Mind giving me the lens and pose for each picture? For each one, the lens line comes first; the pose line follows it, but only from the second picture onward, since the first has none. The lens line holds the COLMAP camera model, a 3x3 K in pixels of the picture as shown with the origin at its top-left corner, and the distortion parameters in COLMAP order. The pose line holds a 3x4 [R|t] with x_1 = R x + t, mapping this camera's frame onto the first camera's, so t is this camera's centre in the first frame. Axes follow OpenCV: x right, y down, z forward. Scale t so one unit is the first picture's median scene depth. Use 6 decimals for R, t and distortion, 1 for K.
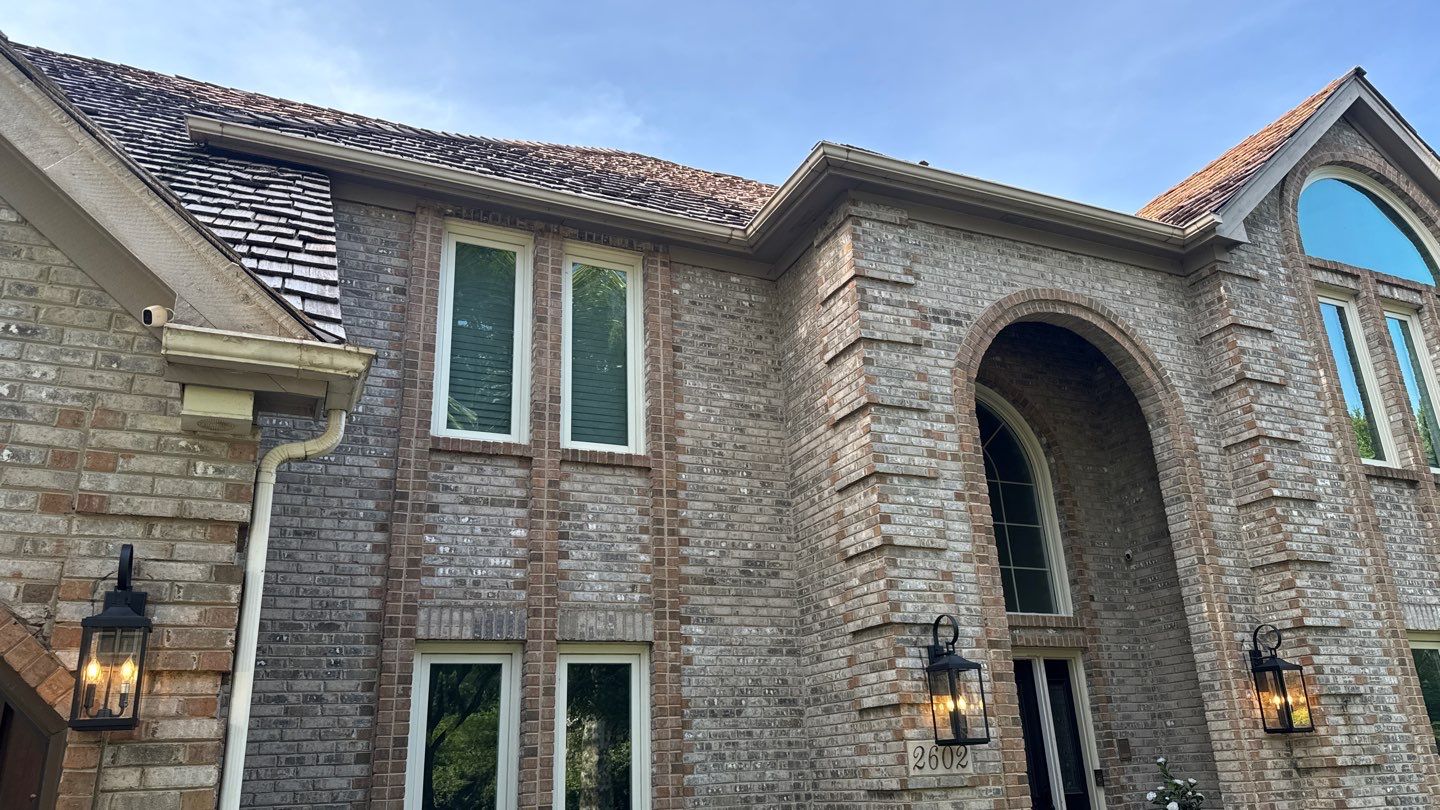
lens RADIAL K [[1010.6, 0, 720.0], [0, 1010.6, 405.0], [0, 0, 1]] dist [0.084437, -0.112036]
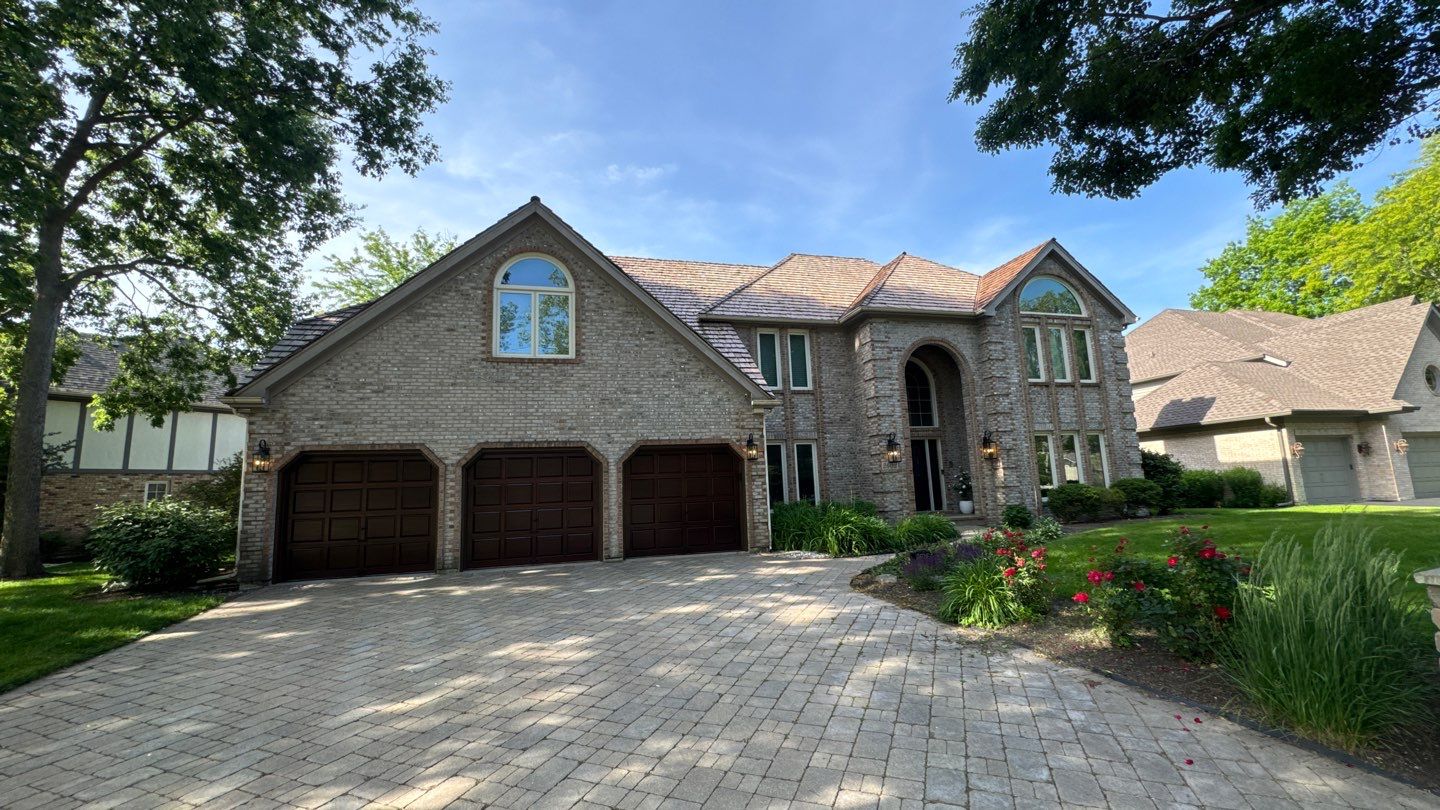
lens RADIAL K [[577.7, 0, 720.0], [0, 577.7, 405.0], [0, 0, 1]] dist [-0.000098, -0.000032]
pose [[0.986563, -0.023461, -0.161686, -0.077496], [0.056689, 0.977309, 0.204093, -0.391322], [0.153229, -0.210516, 0.965507, -1.246432]]
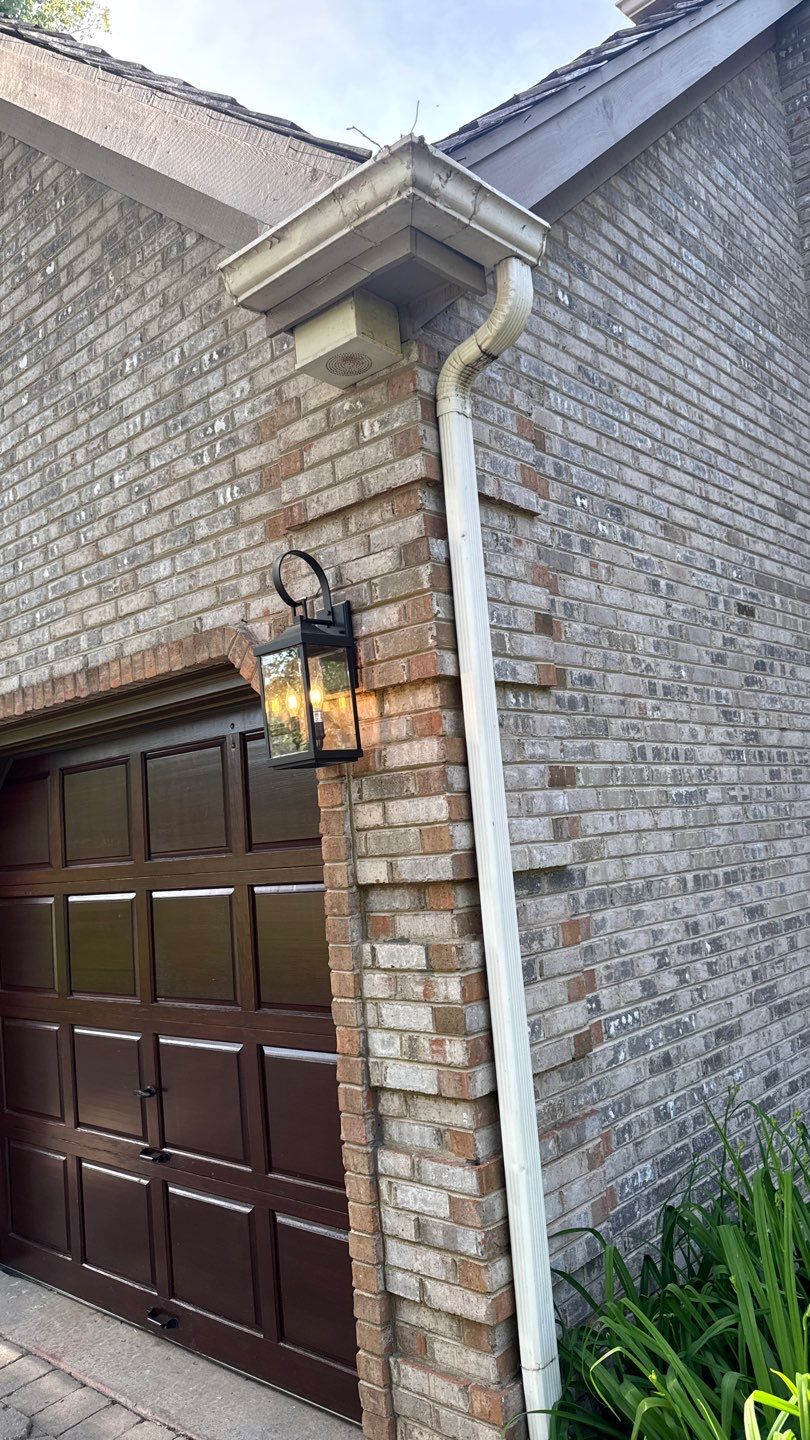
lens RADIAL K [[1027.0, 0, 348.2], [0, 1027.0, 741.2], [0, 0, 1]] dist [0.127489, -0.217959]
pose [[0.369896, -0.076062, -0.925954, 0.091924], [0.377329, 0.923044, 0.074911, 0.109216], [0.848999, -0.377099, 0.370131, 0.319285]]
